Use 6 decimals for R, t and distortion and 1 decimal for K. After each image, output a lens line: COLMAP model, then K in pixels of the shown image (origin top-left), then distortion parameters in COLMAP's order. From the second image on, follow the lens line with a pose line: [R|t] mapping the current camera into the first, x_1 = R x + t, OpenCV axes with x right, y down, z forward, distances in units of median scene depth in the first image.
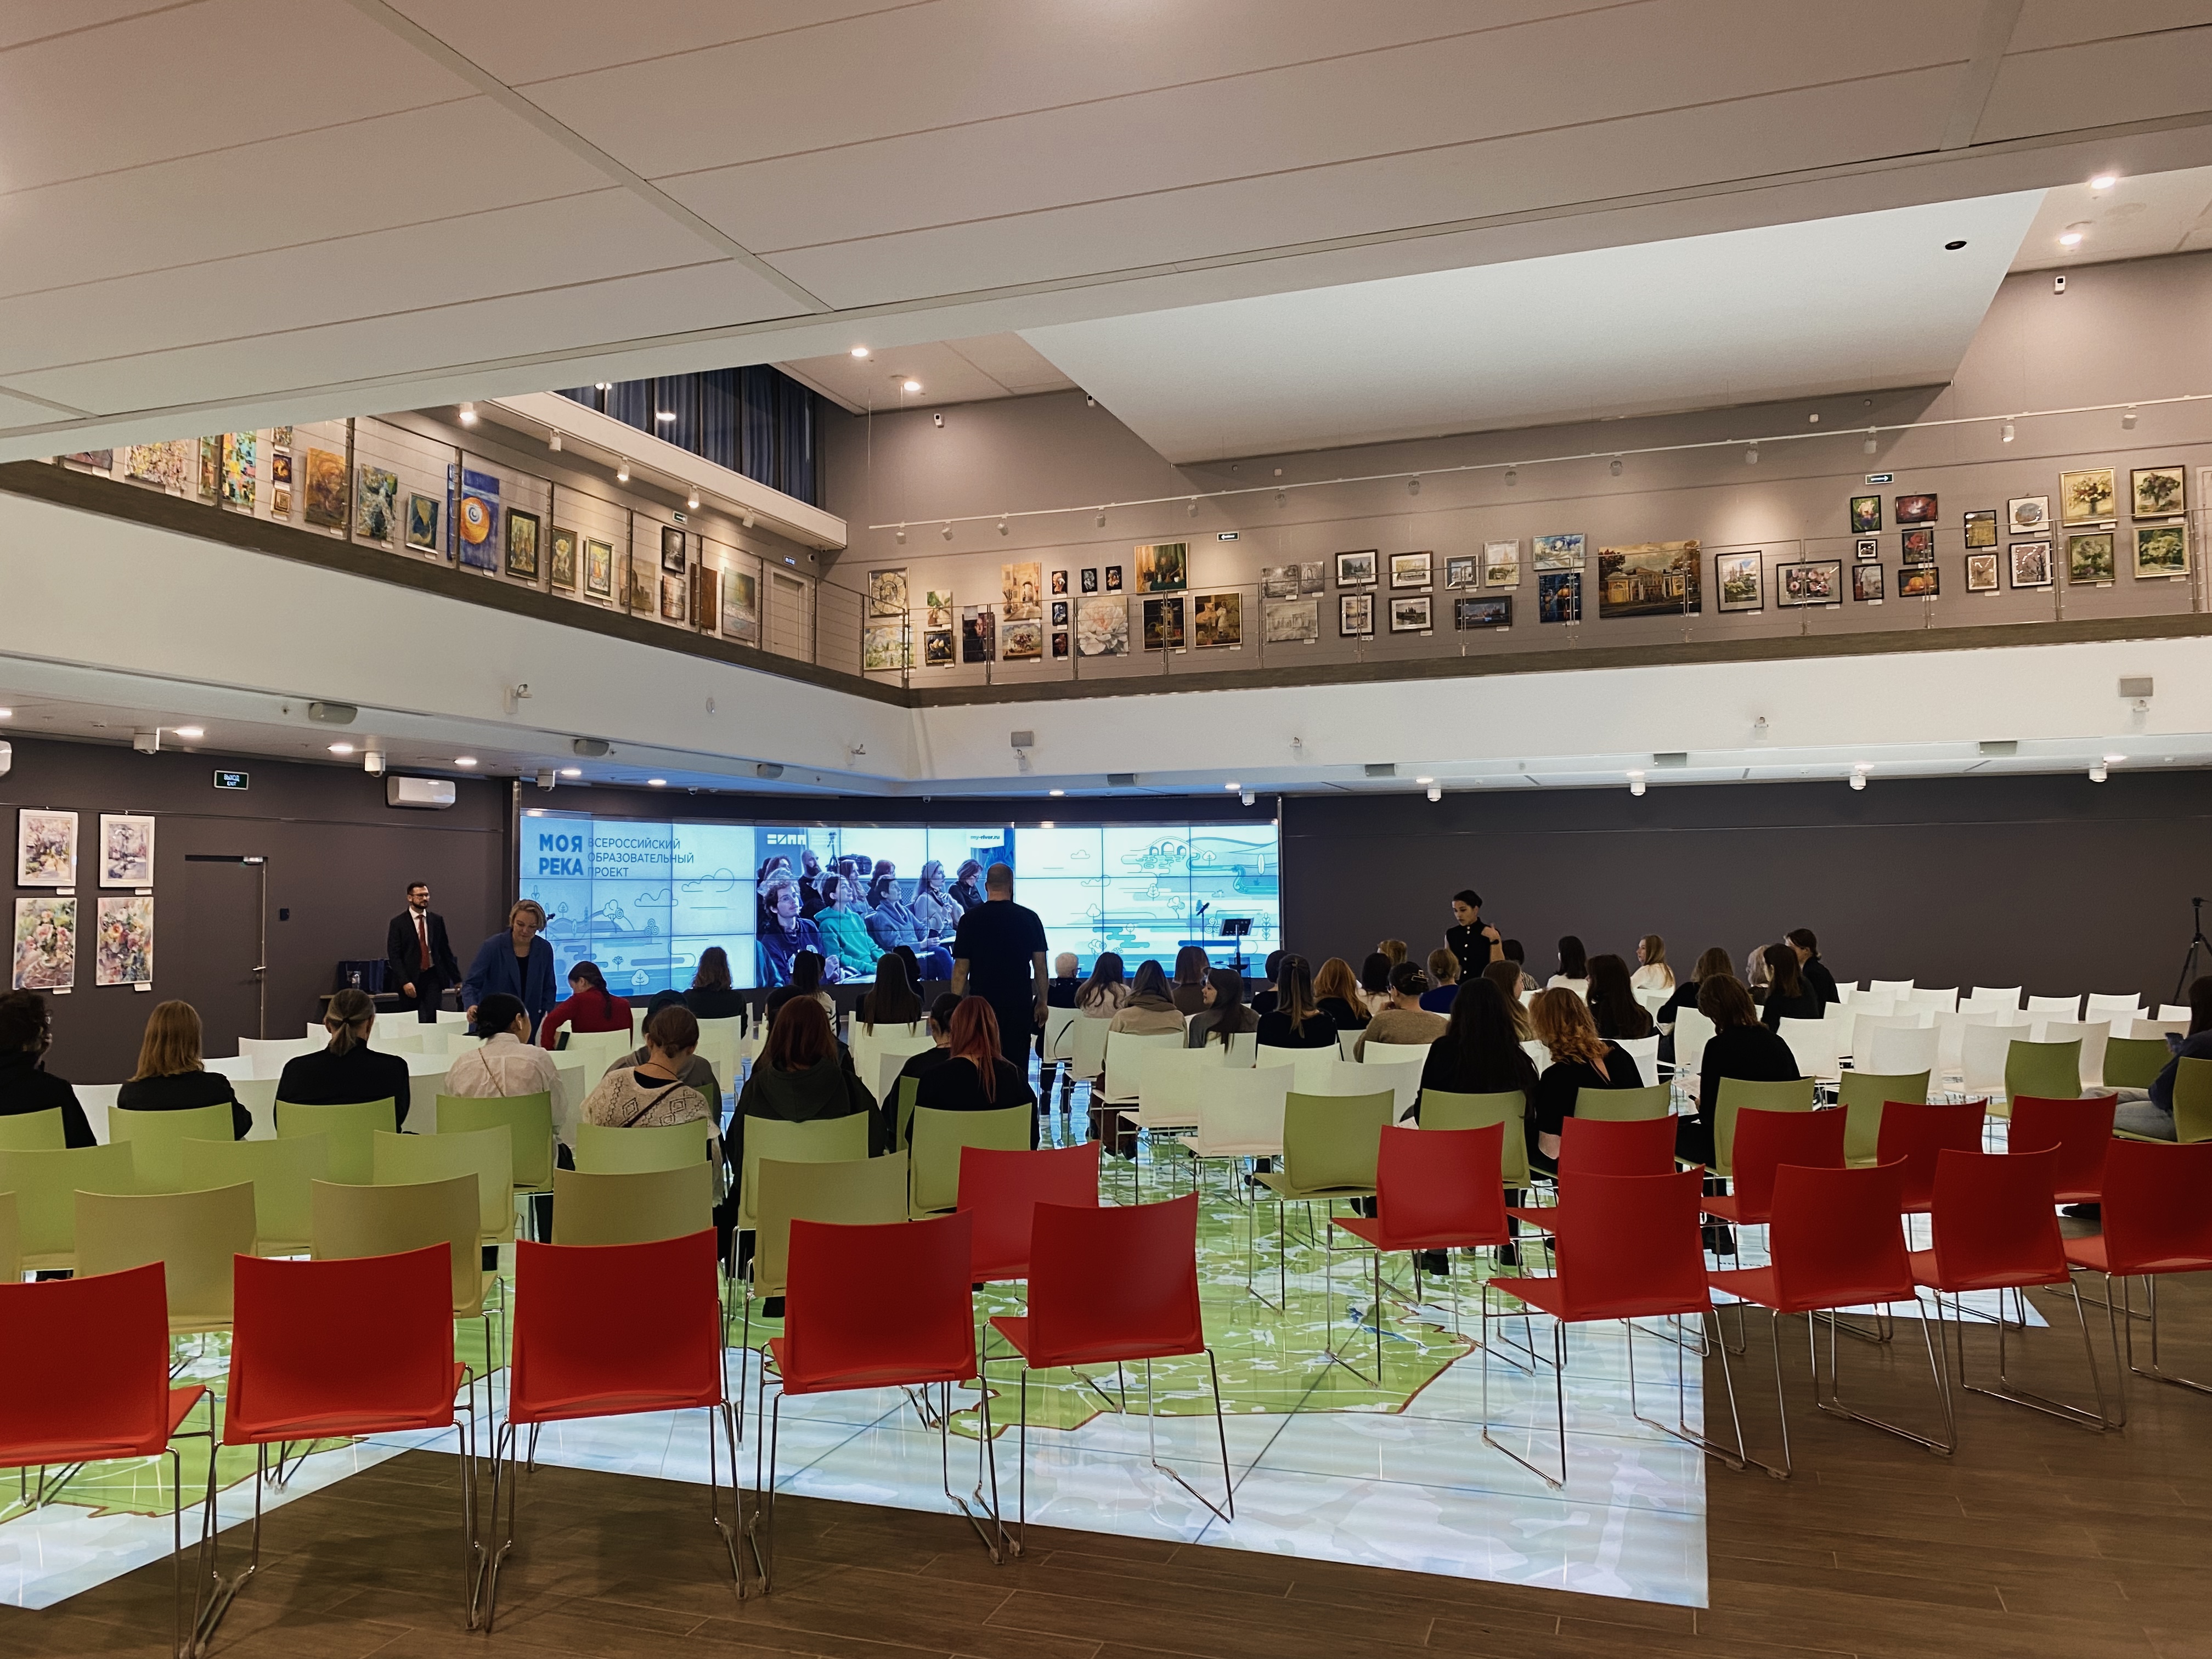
lens RADIAL K [[1642.9, 0, 1106.0], [0, 1642.9, 829.5], [0, 0, 1]] dist [-0.036533, 0.007902]
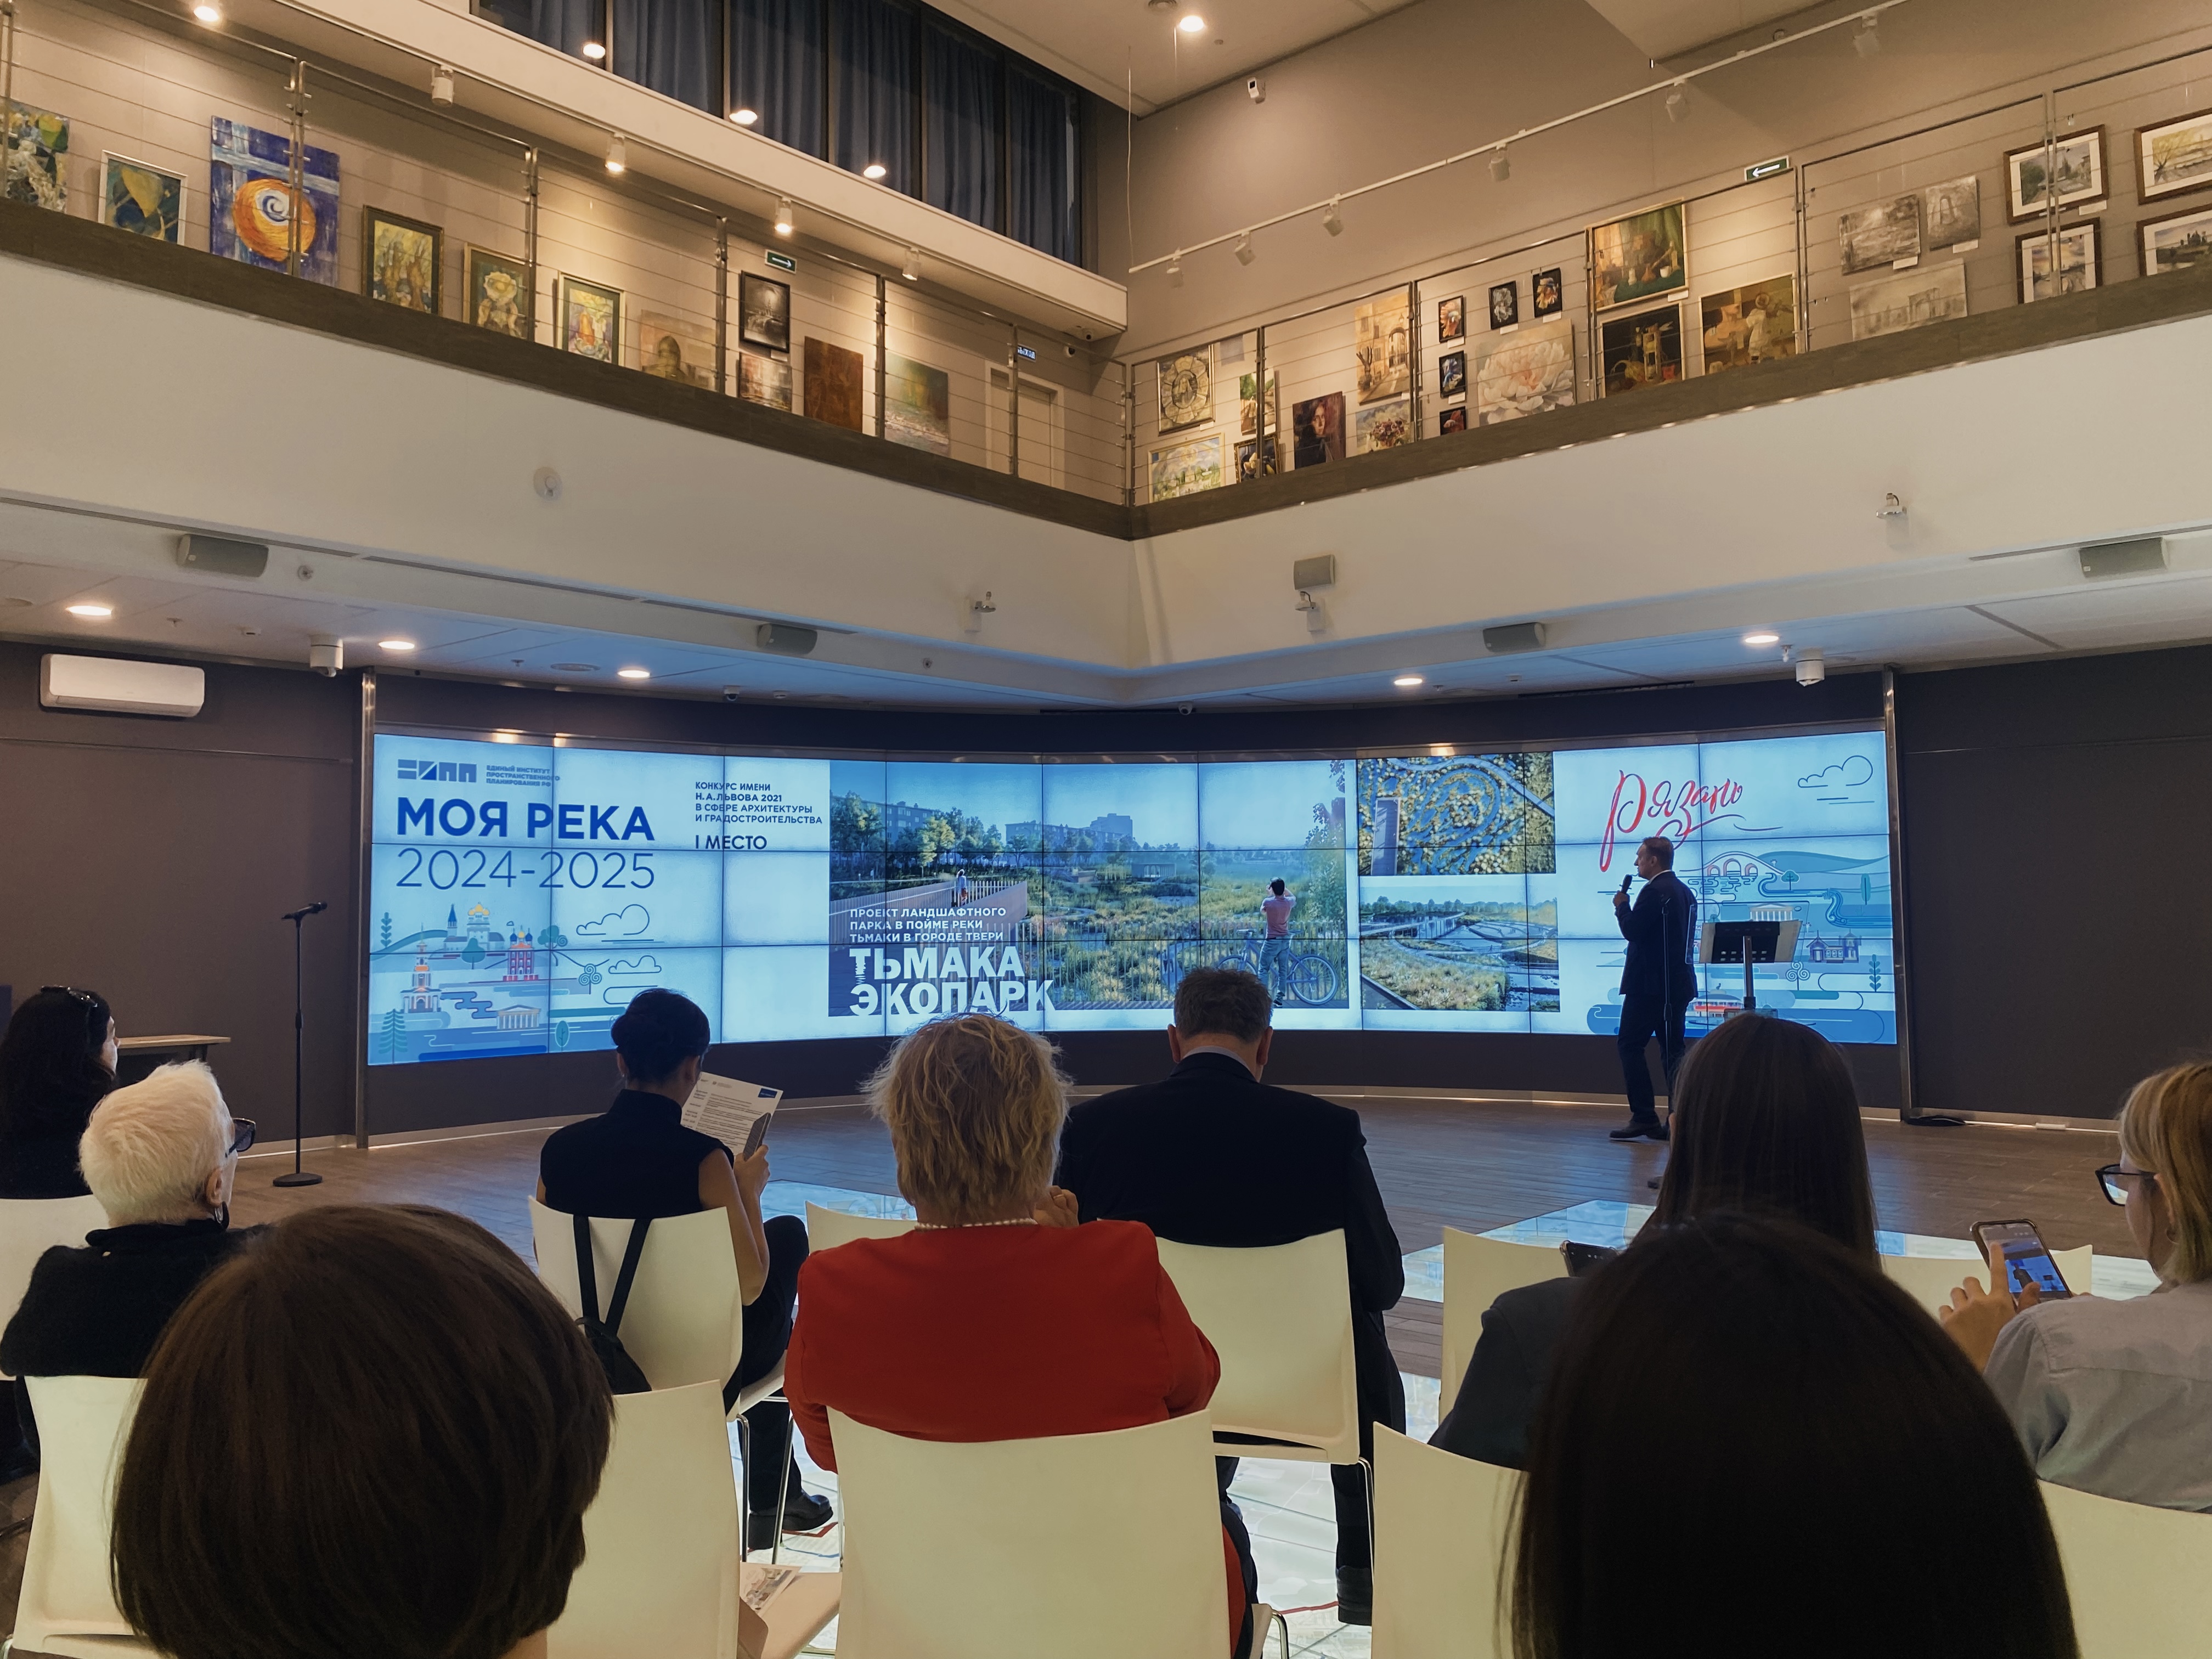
lens RADIAL K [[1642.9, 0, 1106.0], [0, 1642.9, 829.5], [0, 0, 1]] dist [-0.036533, 0.007902]
pose [[0.919030, -0.018247, -0.393766, 0.082543], [0.011160, 0.999732, -0.020283, 0.032526], [0.394030, 0.014246, 0.918987, 0.475317]]
